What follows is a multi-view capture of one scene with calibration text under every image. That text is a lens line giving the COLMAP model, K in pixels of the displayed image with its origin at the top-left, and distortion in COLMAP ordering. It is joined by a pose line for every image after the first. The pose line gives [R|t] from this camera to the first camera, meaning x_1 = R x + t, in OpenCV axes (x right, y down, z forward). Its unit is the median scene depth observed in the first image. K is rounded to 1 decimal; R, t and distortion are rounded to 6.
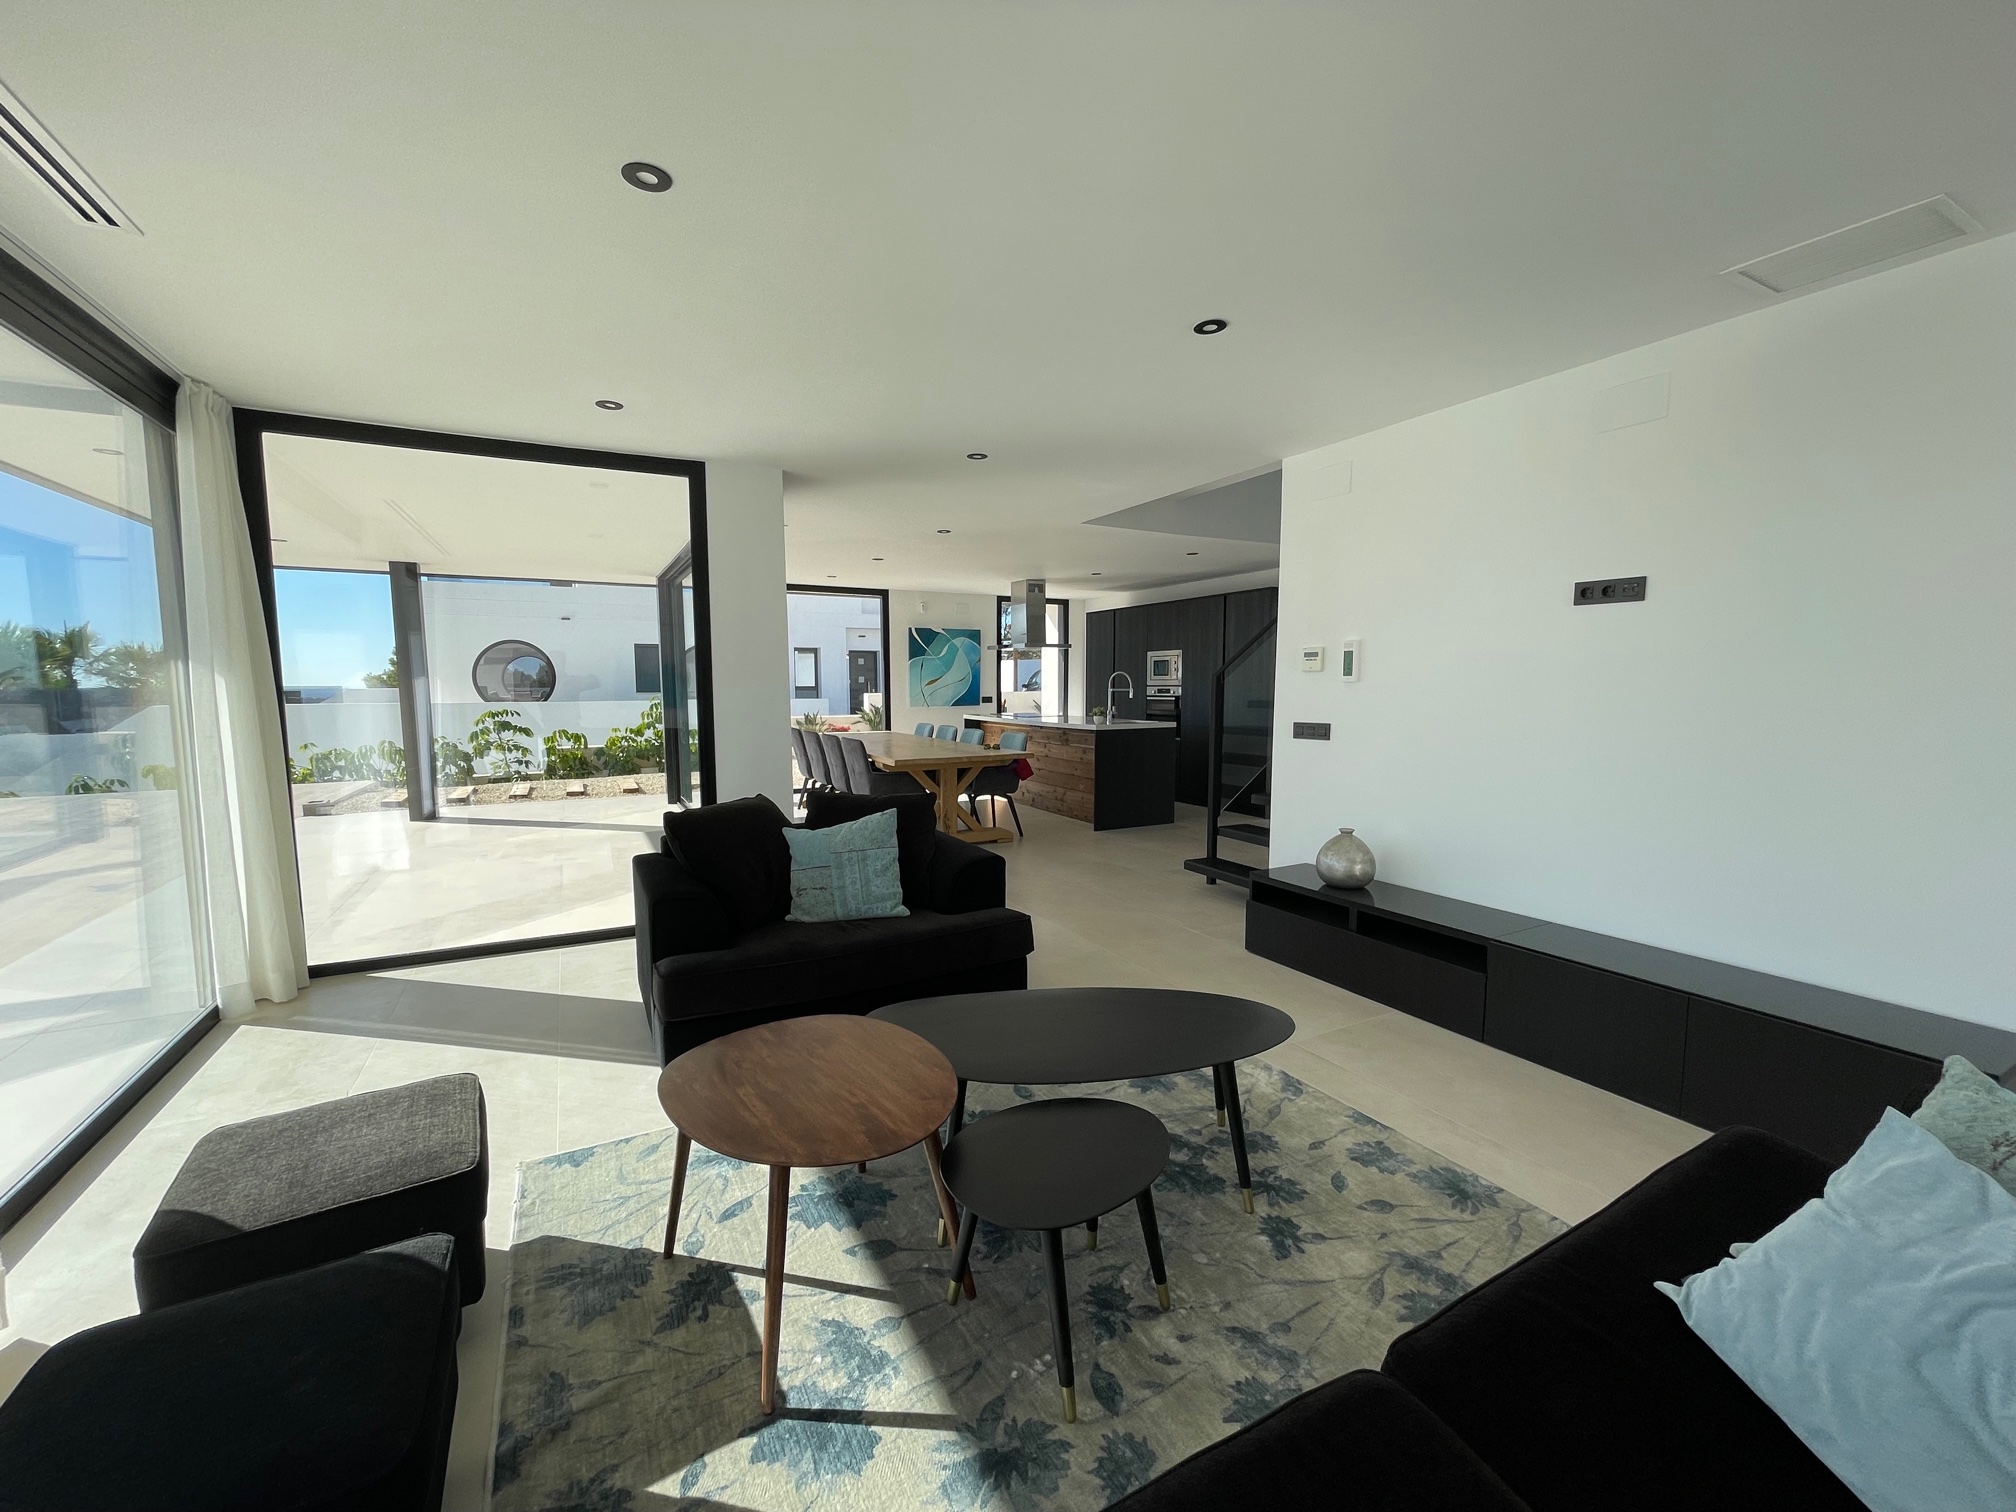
lens RADIAL K [[812.4, 0, 1007.7], [0, 812.4, 756.8], [0, 0, 1]] dist [0.000229, -0.000004]
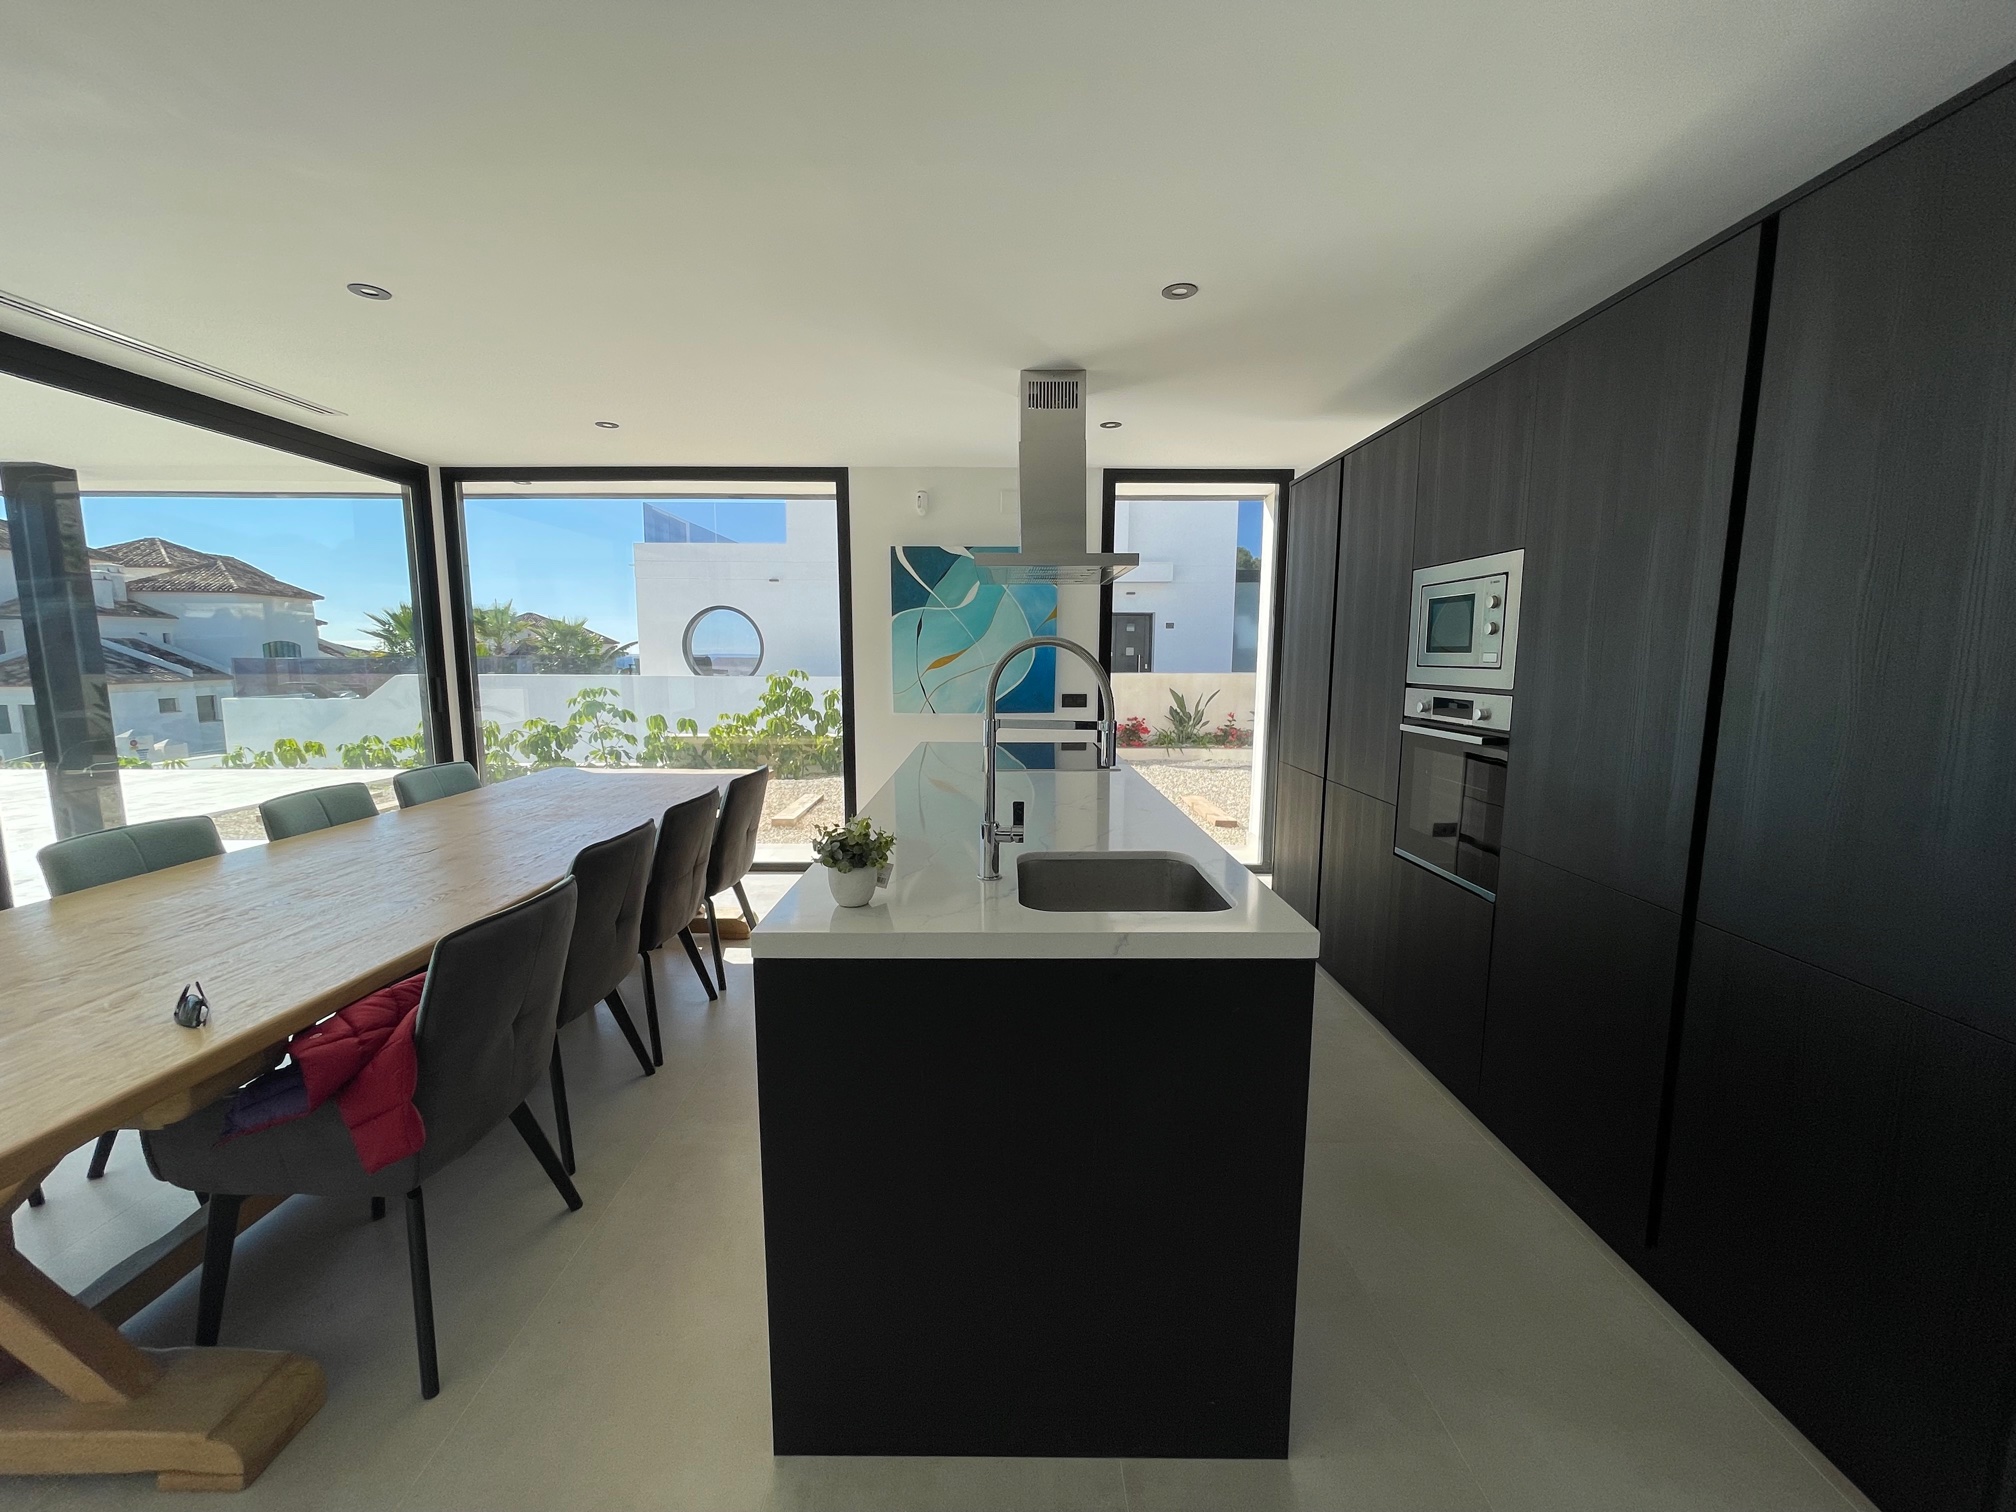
lens RADIAL K [[812.4, 0, 1010.8], [0, 812.4, 757.3], [0, 0, 1]] dist [0.000229, -0.000004]
pose [[0.883228, 0.066896, -0.464148, 0.167109], [-0.050444, 0.997583, 0.047788, -0.061665], [0.466223, -0.018794, 0.884468, 0.604126]]
